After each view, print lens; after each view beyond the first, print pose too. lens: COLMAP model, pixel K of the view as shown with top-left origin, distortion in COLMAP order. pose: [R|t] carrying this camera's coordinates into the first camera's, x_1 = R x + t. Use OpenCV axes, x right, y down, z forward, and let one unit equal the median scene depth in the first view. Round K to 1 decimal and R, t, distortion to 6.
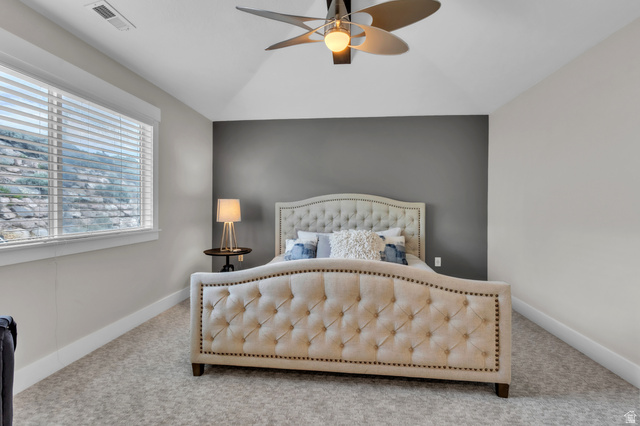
lens RADIAL K [[286.4, 0, 320.3], [0, 286.4, 211.3], [0, 0, 1]] dist [0.004850, 0.000482]
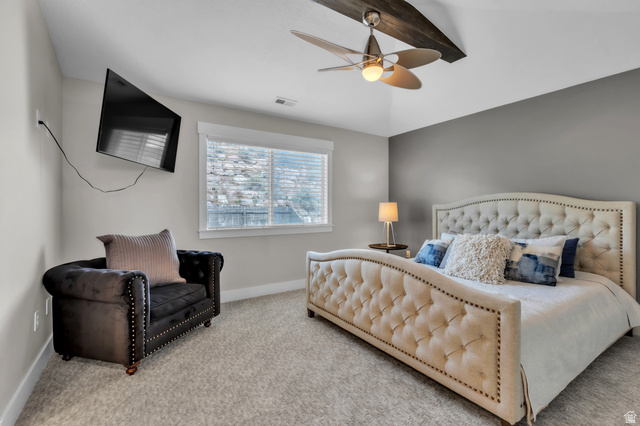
lens RADIAL K [[286.4, 0, 317.9], [0, 286.4, 214.8], [0, 0, 1]] dist [0.004850, 0.000482]
pose [[0.632132, 0.010164, -0.774794, 0.797943], [-0.007358, 0.999948, 0.007115, 0.003248], [0.774826, 0.001204, 0.632174, 0.046582]]
